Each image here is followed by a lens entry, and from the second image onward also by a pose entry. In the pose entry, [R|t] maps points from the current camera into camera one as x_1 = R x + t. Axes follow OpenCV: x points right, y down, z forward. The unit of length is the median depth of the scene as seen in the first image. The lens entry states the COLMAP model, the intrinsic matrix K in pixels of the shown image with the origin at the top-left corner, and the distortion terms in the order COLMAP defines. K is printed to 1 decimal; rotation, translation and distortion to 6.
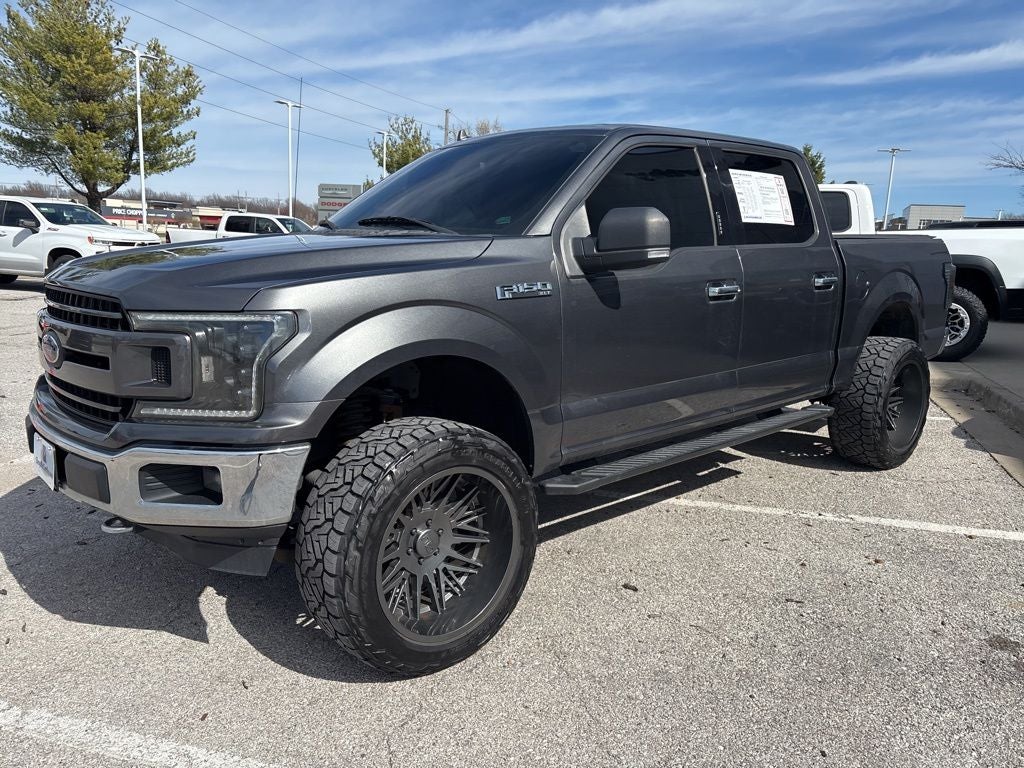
lens RADIAL K [[773.5, 0, 508.0], [0, 773.5, 398.6], [0, 0, 1]] dist [0.039719, -0.048314]
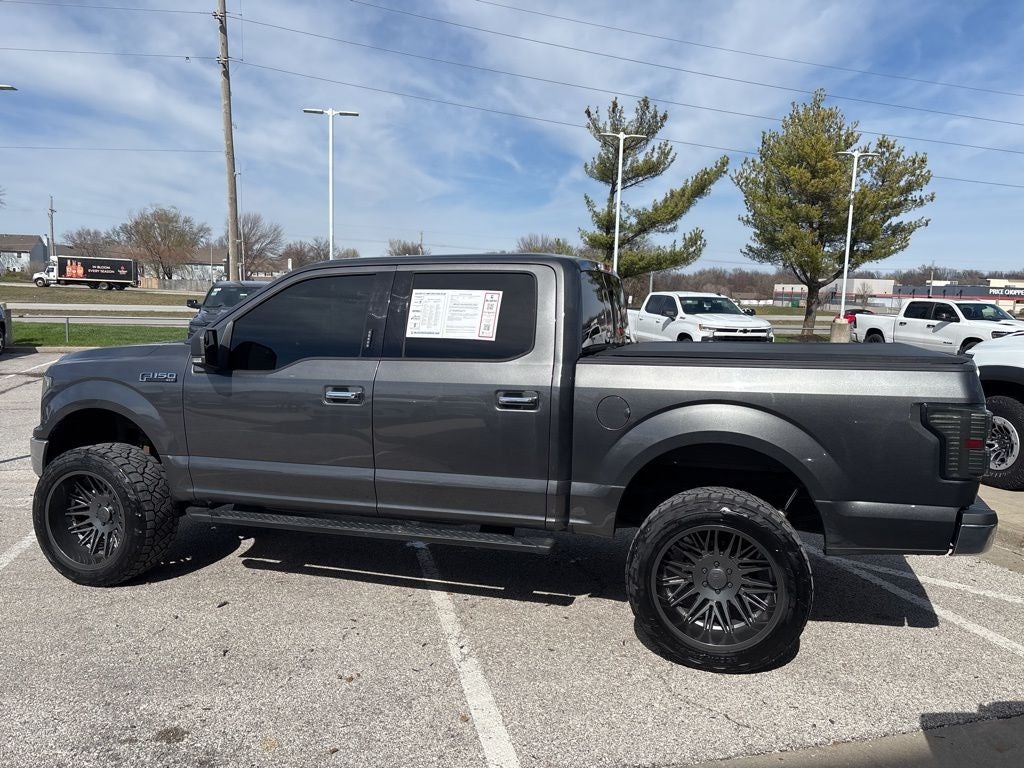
lens RADIAL K [[779.3, 0, 513.2], [0, 779.3, 387.2], [0, 0, 1]] dist [0.059137, -0.072258]
pose [[0.517737, 0.082506, -0.851552, 1.242053], [-0.179872, 0.983590, -0.014061, -0.158706], [0.836418, 0.160450, 0.524081, 0.525458]]
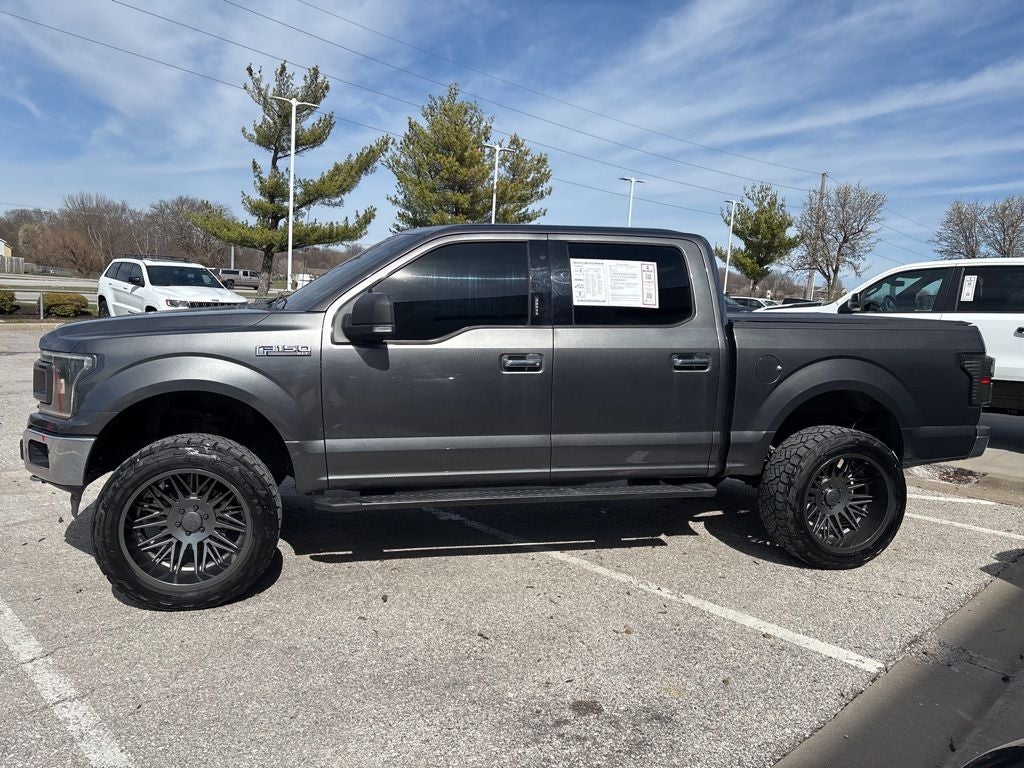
lens RADIAL K [[778.0, 0, 508.5], [0, 778.0, 386.7], [0, 0, 1]] dist [0.035257, -0.038852]
pose [[0.879333, 0.074516, -0.470341, 0.710241], [-0.118559, 0.990838, -0.064675, -0.023981], [0.461213, 0.112634, 0.880112, -0.019986]]
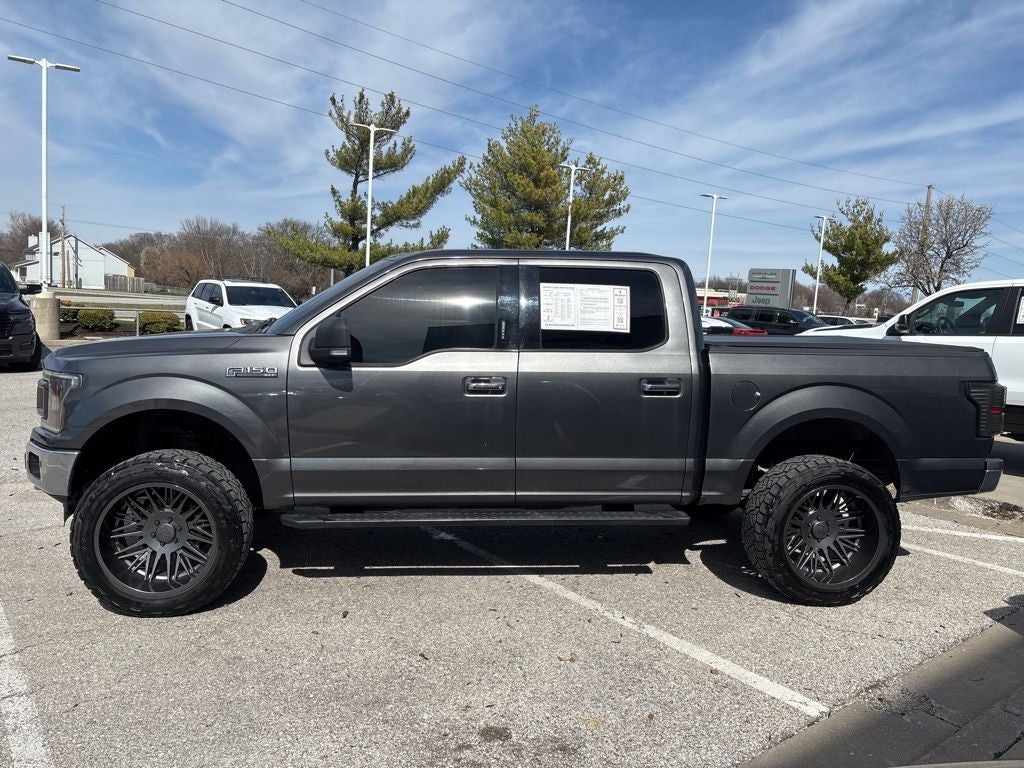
lens RADIAL K [[780.1, 0, 508.1], [0, 780.1, 384.9], [0, 0, 1]] dist [0.037478, -0.046166]
pose [[0.816076, 0.073156, -0.573296, 0.861936], [-0.140392, 0.987338, -0.073855, -0.052668], [0.560634, 0.140758, 0.816013, 0.054759]]
